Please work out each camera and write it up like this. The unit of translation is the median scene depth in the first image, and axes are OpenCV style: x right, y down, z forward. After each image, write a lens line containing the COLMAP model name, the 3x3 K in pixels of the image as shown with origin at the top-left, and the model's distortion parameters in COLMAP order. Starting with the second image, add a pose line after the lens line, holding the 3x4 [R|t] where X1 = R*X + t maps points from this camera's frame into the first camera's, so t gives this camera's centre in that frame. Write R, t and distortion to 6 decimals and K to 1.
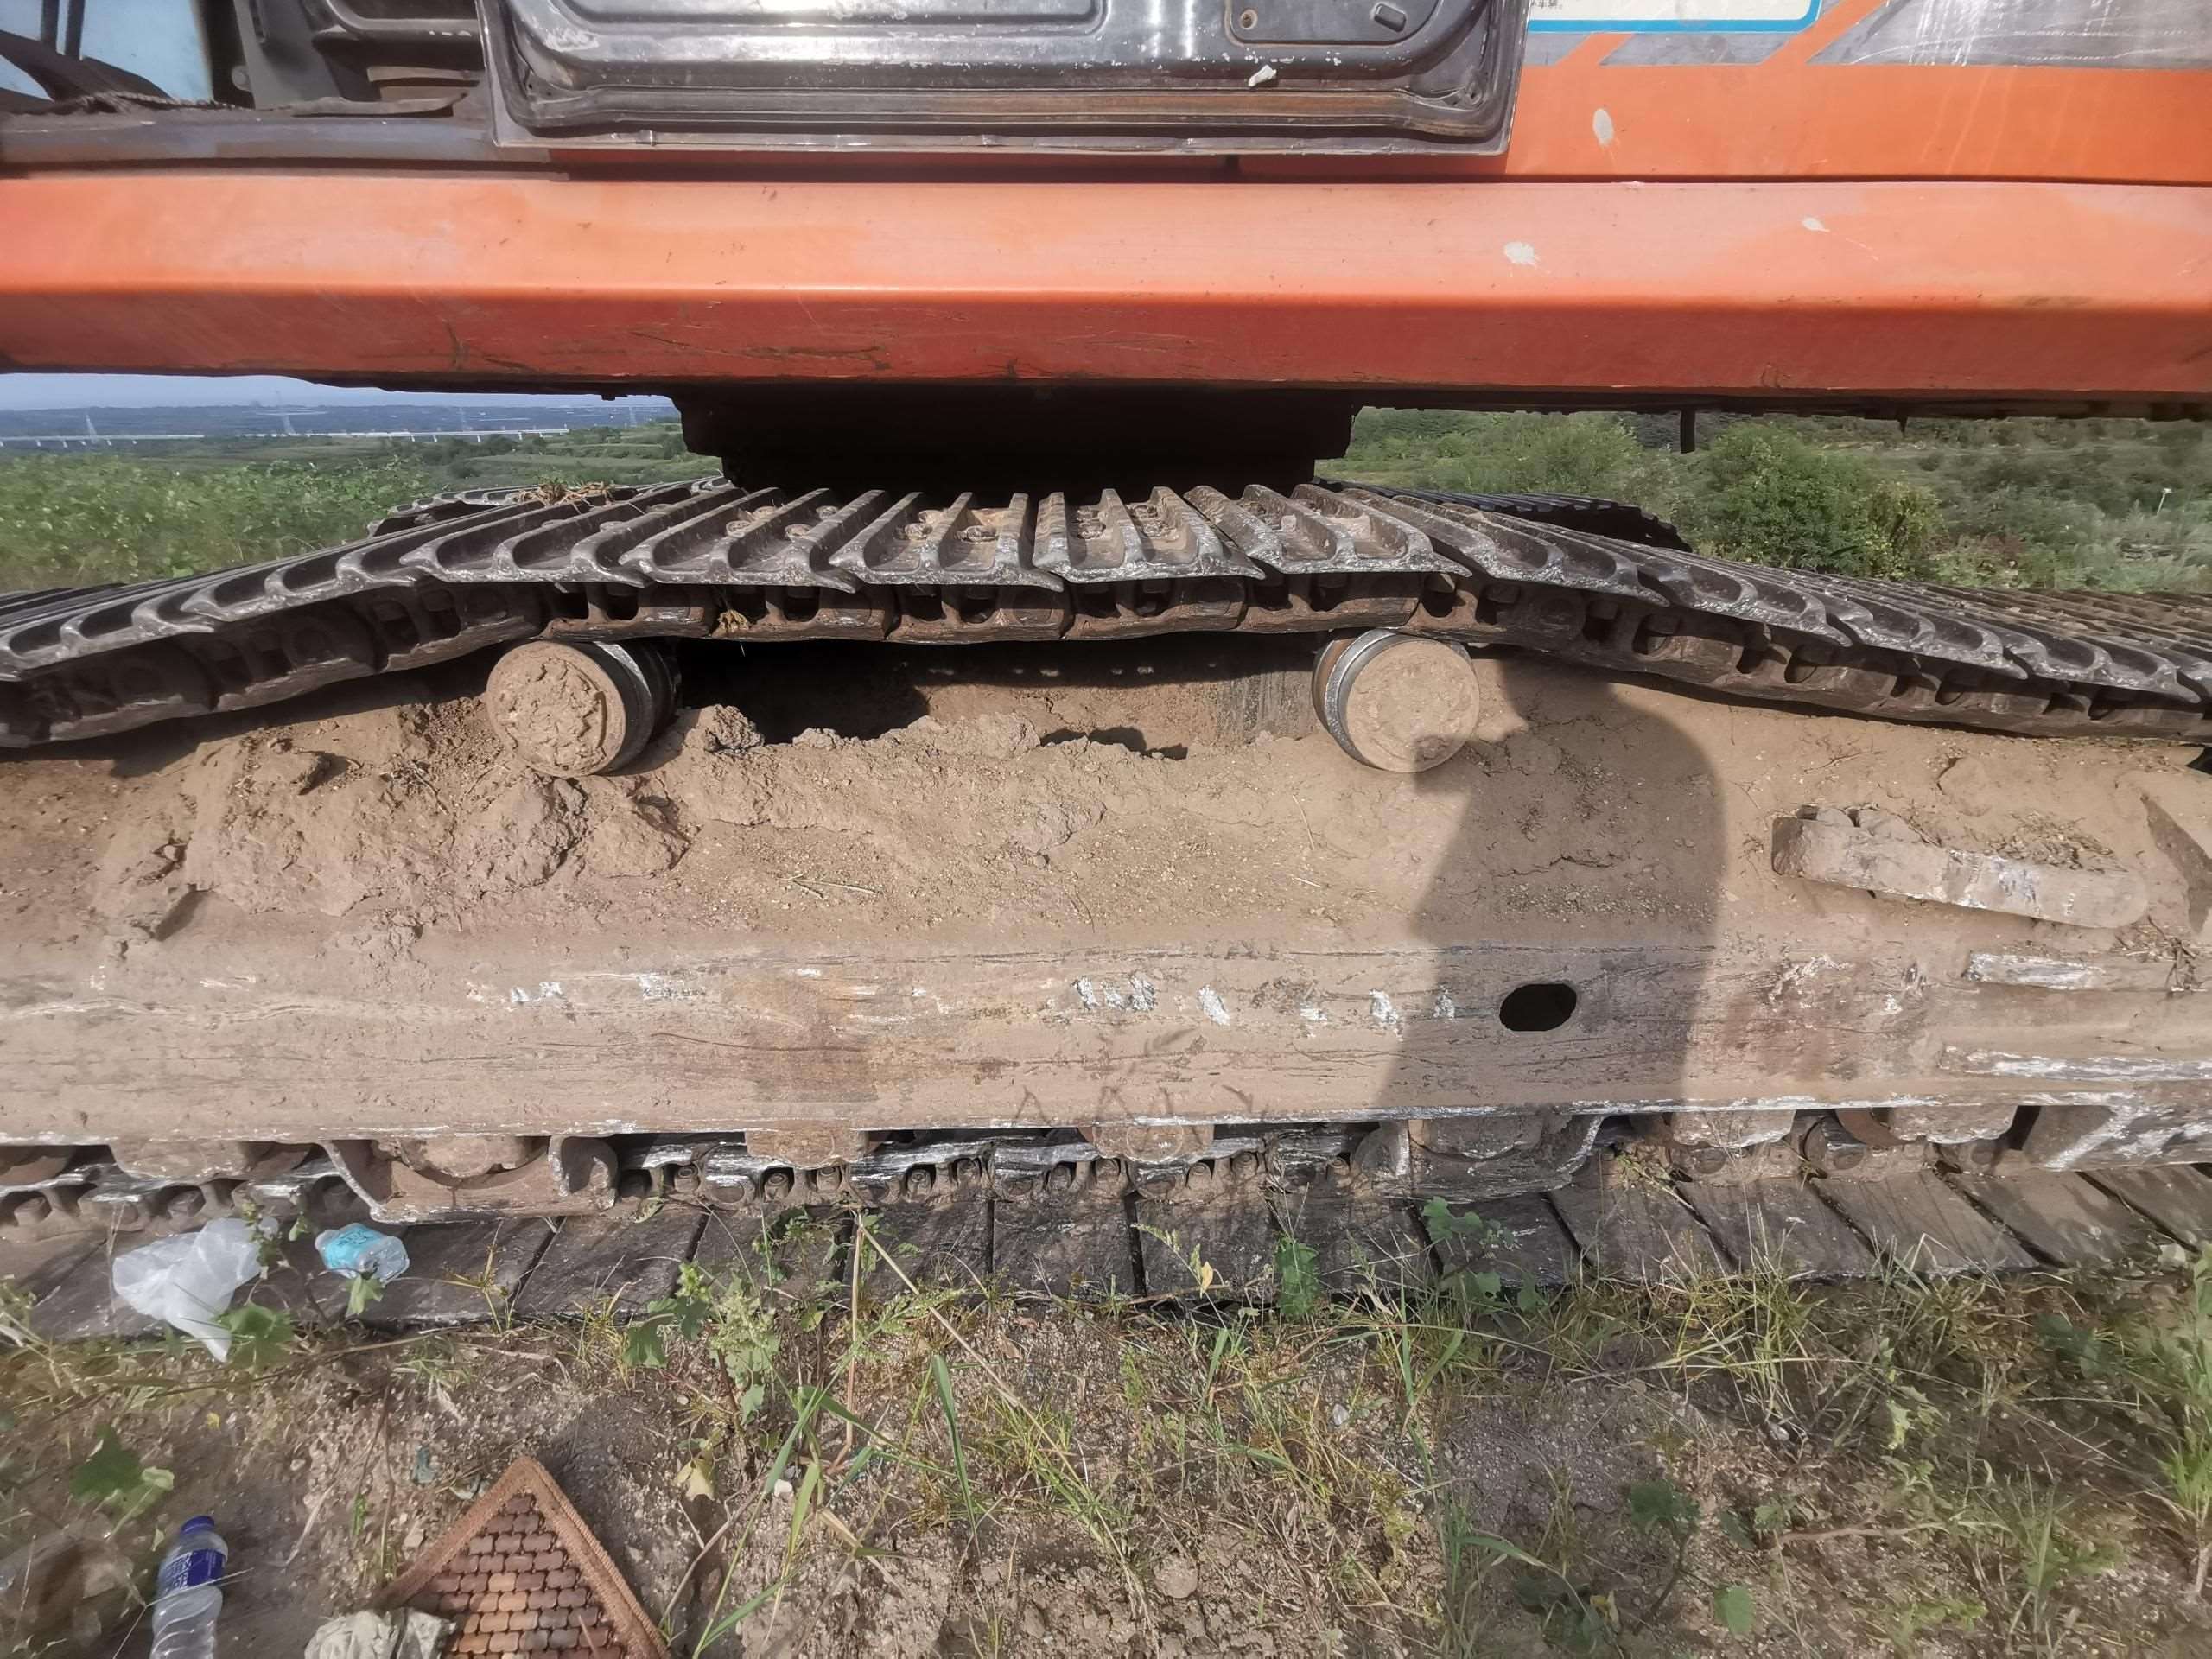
lens RADIAL K [[1091.6, 0, 1102.8], [0, 1091.6, 734.4], [0, 0, 1]] dist [-0.009669, 0.000370]
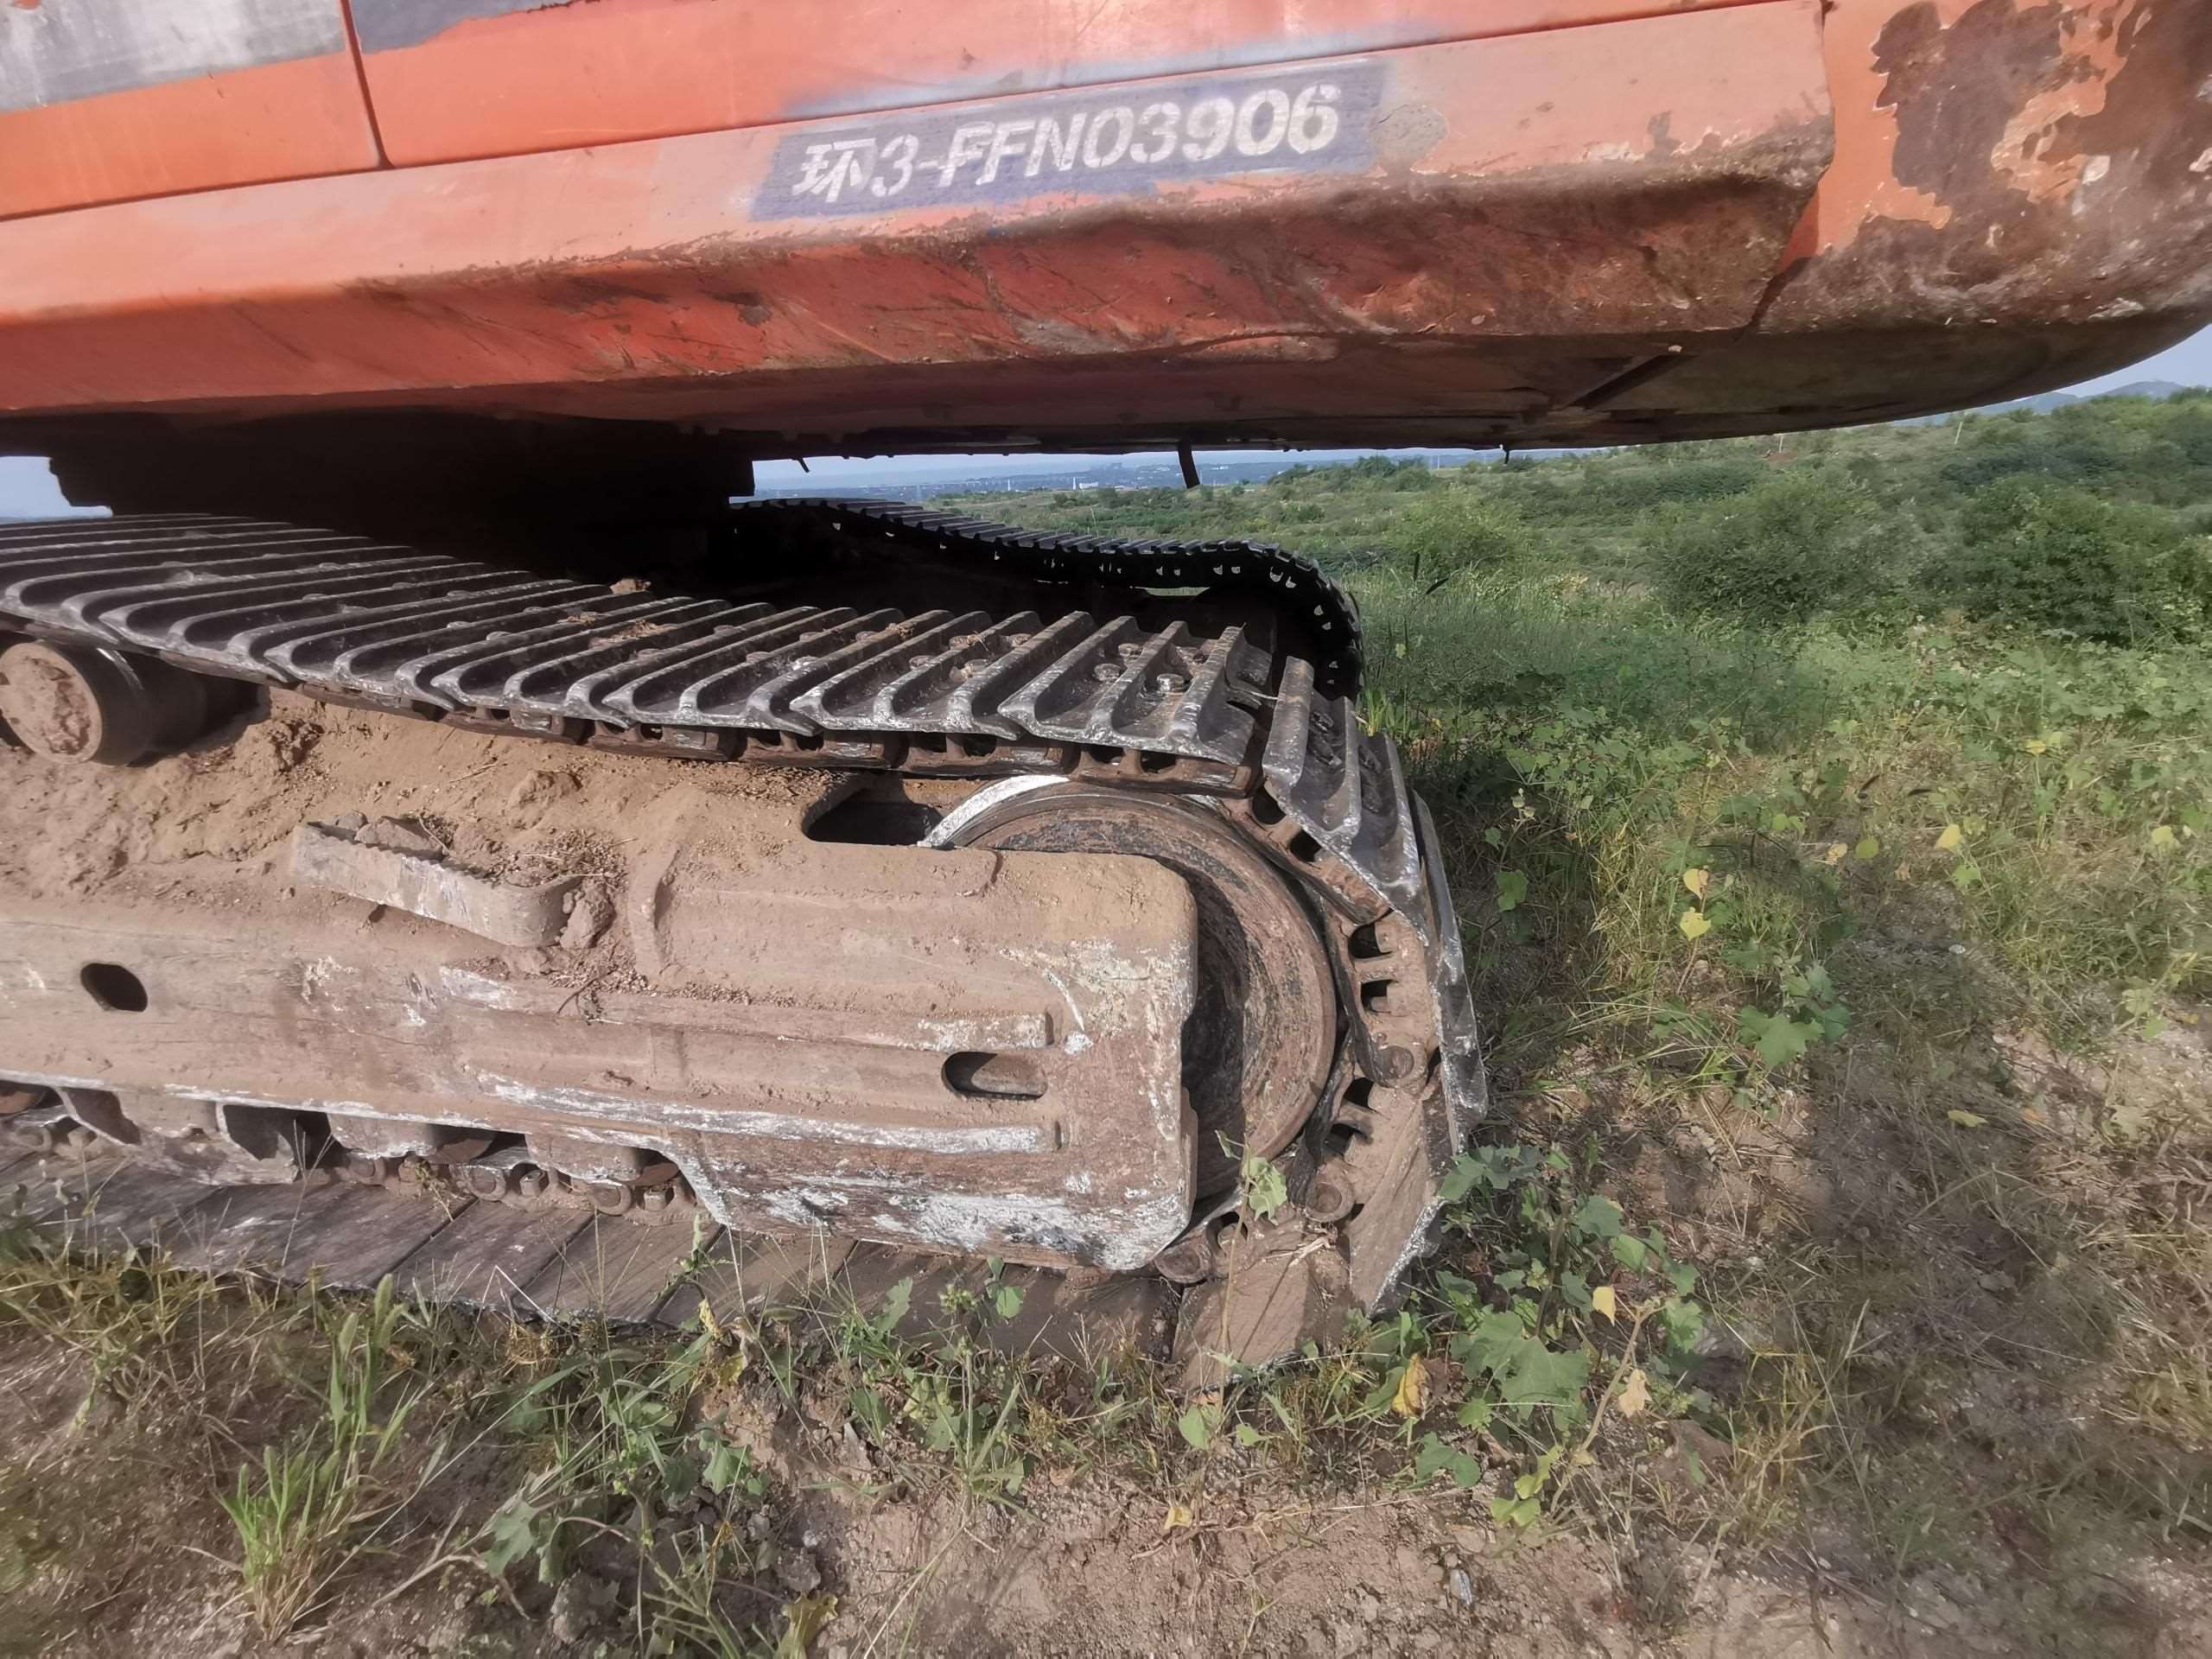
lens RADIAL K [[1091.6, 0, 1102.8], [0, 1091.6, 734.4], [0, 0, 1]] dist [-0.009669, 0.000370]
pose [[0.974477, 0.022757, -0.223330, 0.607326], [-0.036753, 0.997598, -0.058714, 0.011143], [0.221458, 0.065423, 0.972973, 0.061944]]
